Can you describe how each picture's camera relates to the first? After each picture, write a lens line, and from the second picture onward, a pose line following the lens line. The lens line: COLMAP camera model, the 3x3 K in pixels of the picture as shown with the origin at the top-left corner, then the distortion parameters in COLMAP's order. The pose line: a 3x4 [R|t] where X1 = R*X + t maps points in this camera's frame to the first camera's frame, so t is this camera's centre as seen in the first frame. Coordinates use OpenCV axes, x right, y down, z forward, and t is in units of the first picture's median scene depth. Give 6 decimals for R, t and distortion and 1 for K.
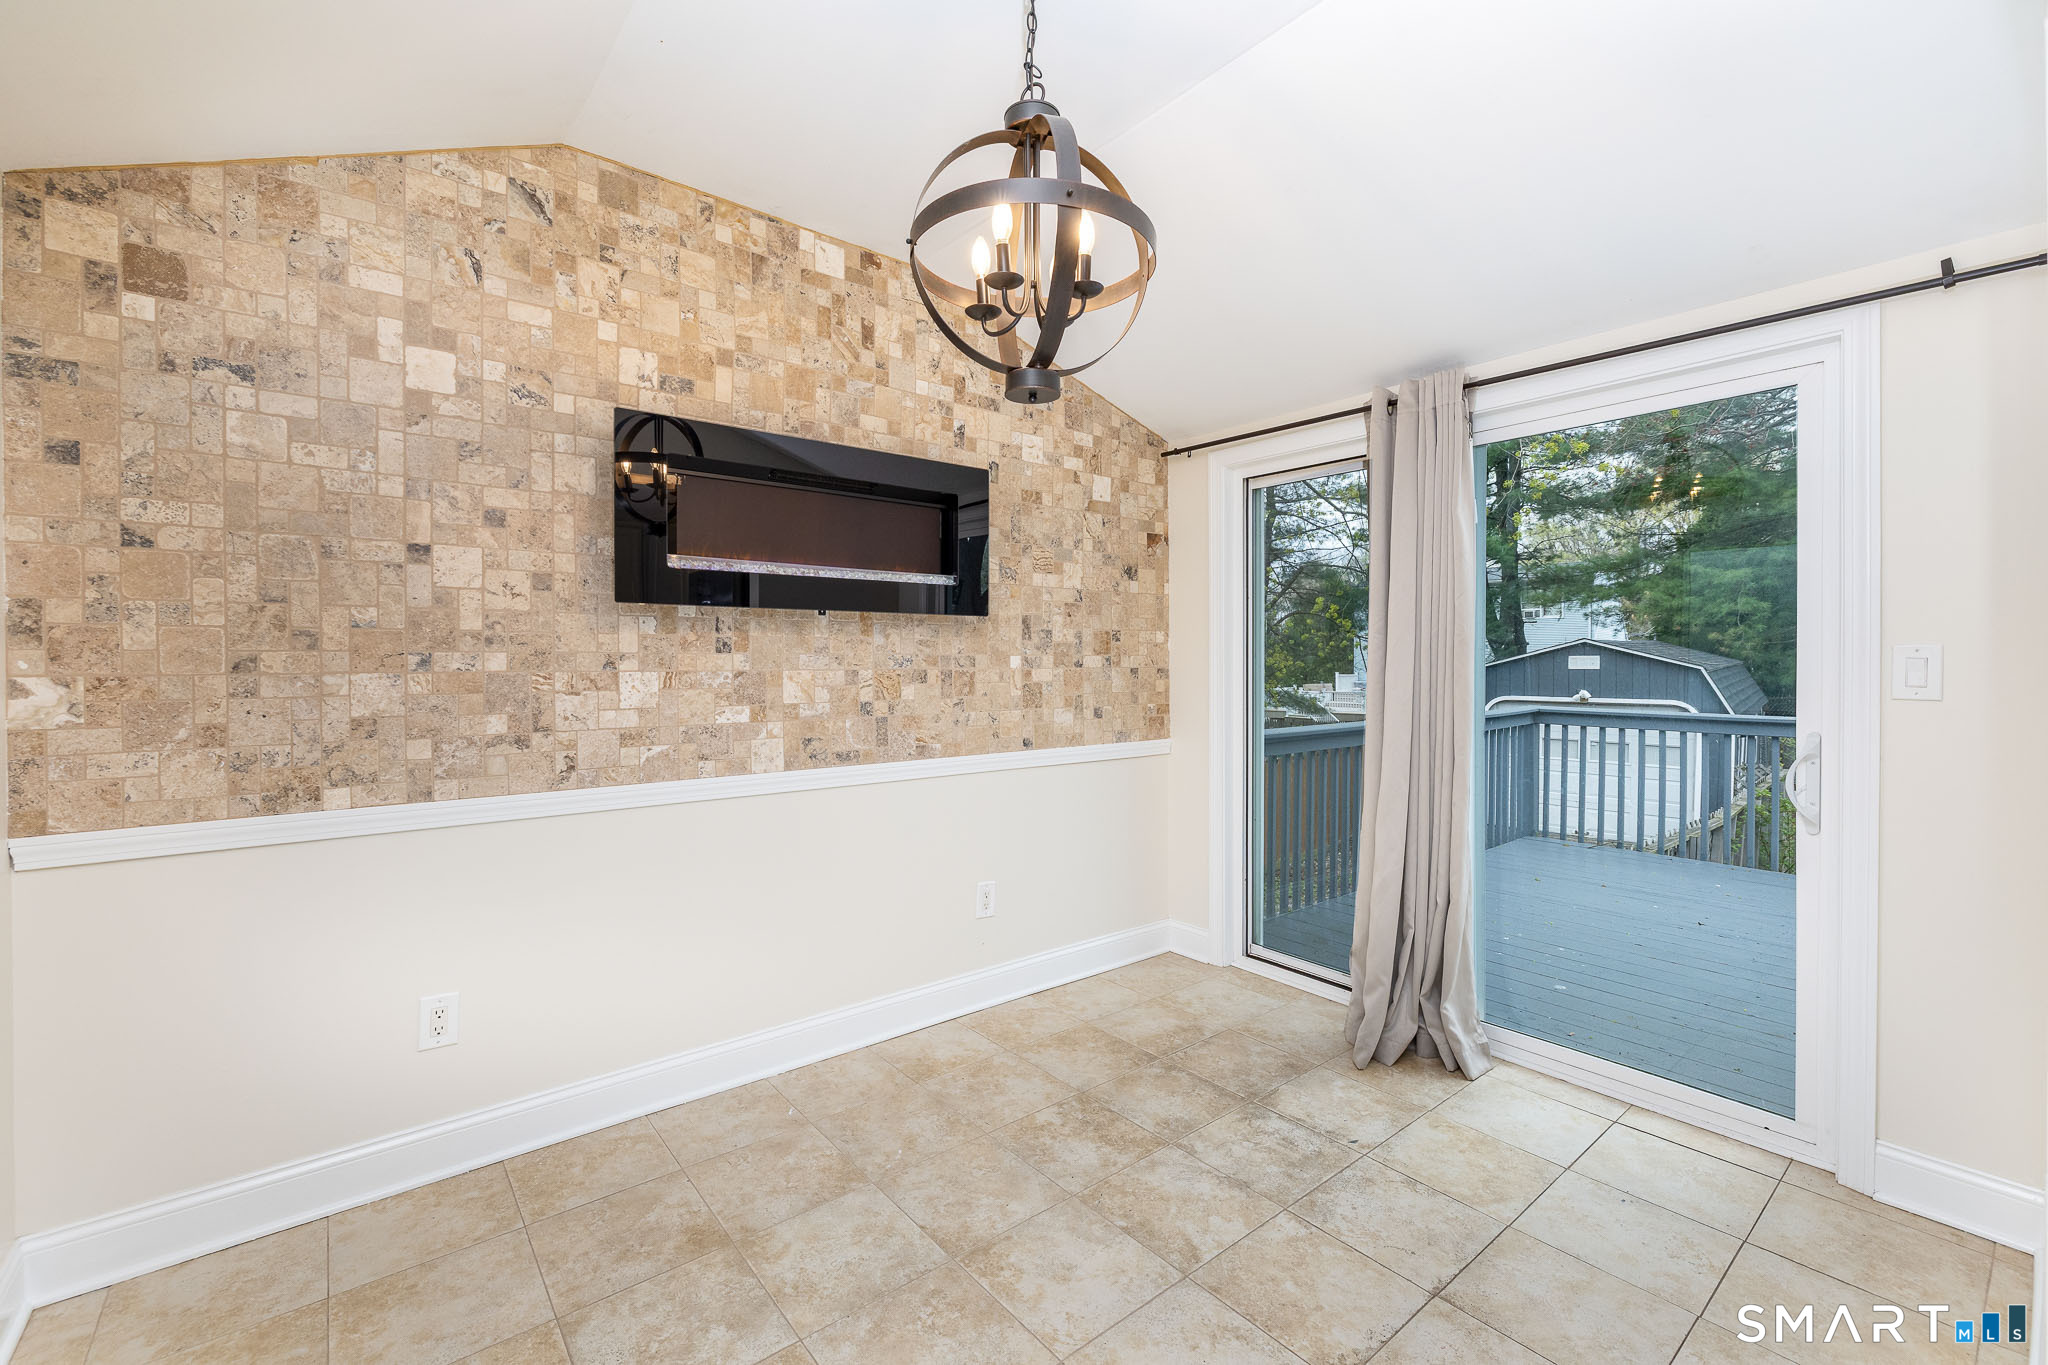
lens RADIAL K [[861.4, 0, 1026.3], [0, 861.4, 662.3], [0, 0, 1]] dist [-0.000484, -0.000343]
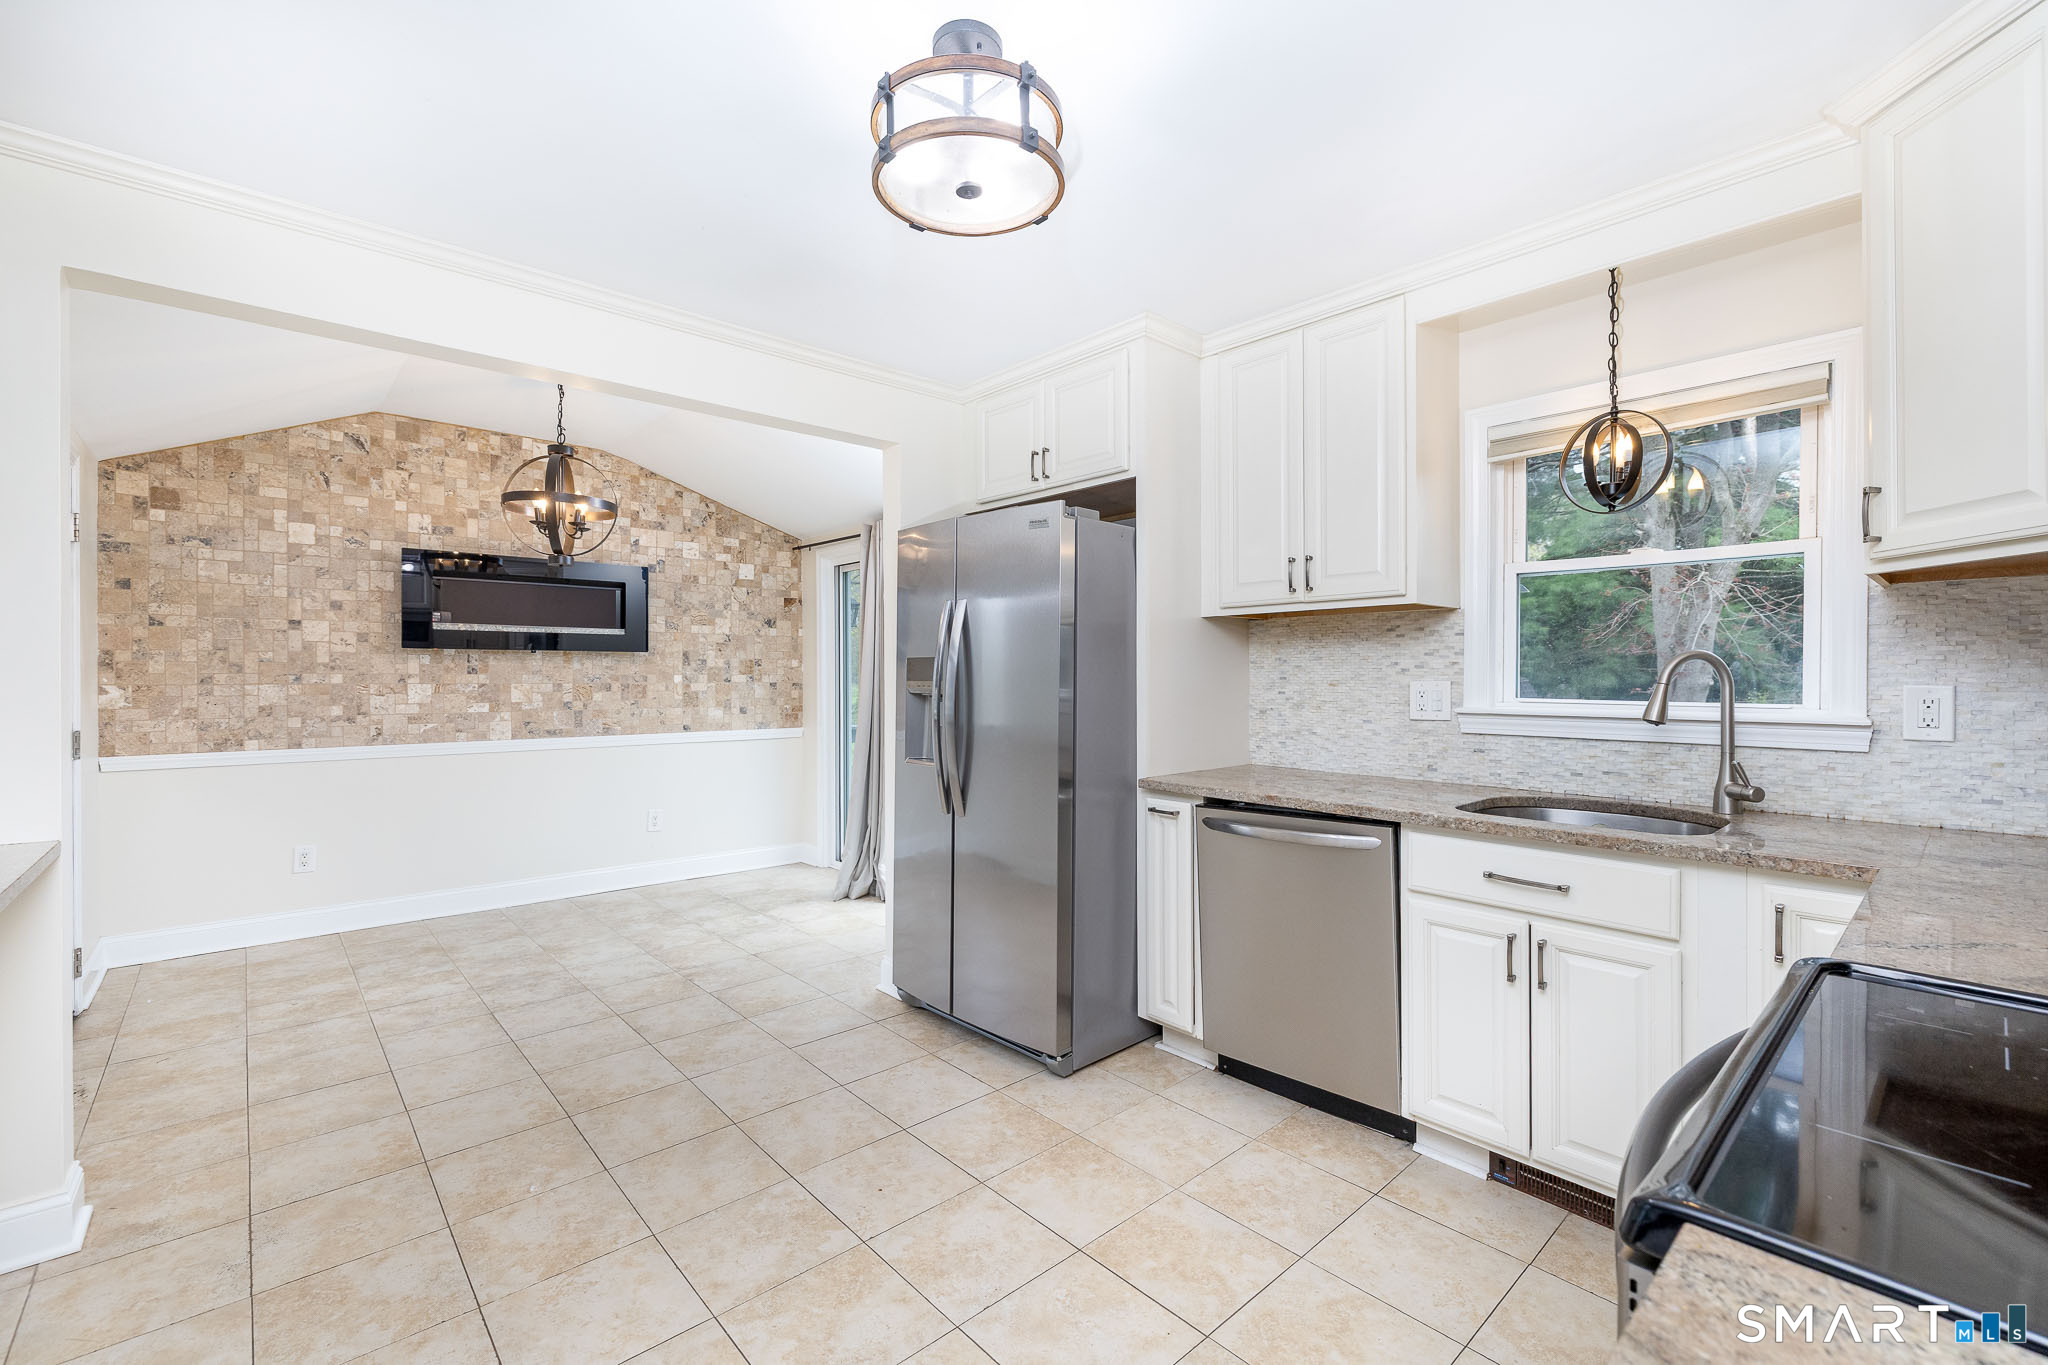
lens RADIAL K [[868.7, 0, 1023.3], [0, 868.7, 673.5], [0, 0, 1]] dist [-0.000491, -0.000010]
pose [[0.998571, -0.000989, 0.053424, 0.816035], [0.001462, 0.999960, -0.008815, 0.007218], [-0.053413, 0.008880, 0.998533, -1.028152]]
